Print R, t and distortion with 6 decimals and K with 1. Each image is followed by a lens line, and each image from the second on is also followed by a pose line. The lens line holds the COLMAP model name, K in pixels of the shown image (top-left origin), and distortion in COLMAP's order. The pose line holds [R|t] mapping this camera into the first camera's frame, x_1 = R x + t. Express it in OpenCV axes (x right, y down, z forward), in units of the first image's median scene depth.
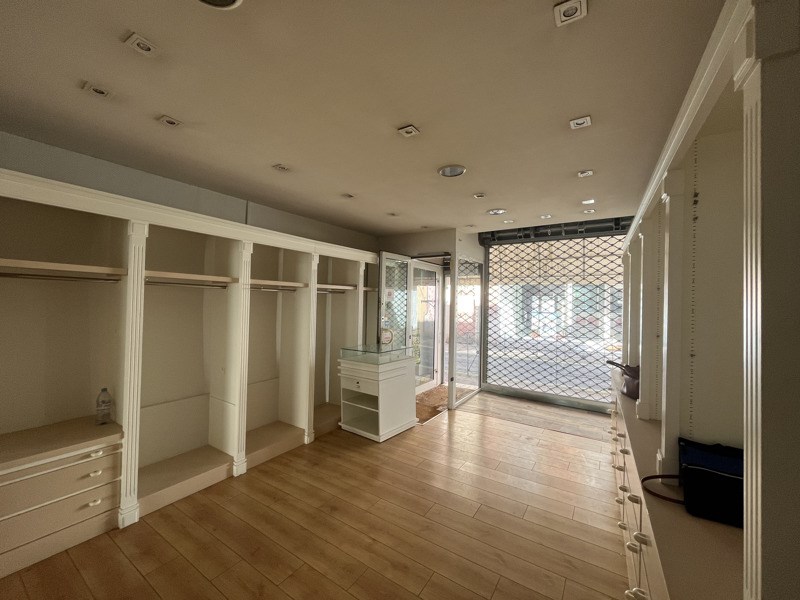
lens RADIAL K [[321.2, 0, 398.6], [0, 321.2, 297.7], [0, 0, 1]] dist [0.002283, 0.000172]
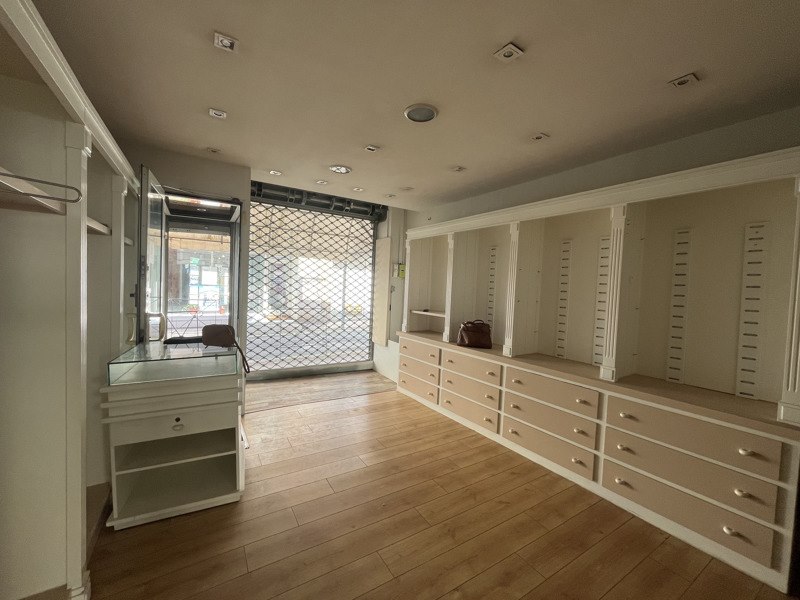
lens RADIAL K [[321.2, 0, 399.2], [0, 321.2, 300.6], [0, 0, 1]] dist [0.002283, 0.000172]
pose [[0.427110, -0.040110, 0.903309, -0.363532], [-0.043429, 0.996953, 0.064802, 0.020594], [-0.903156, -0.066907, 0.424067, 0.395192]]
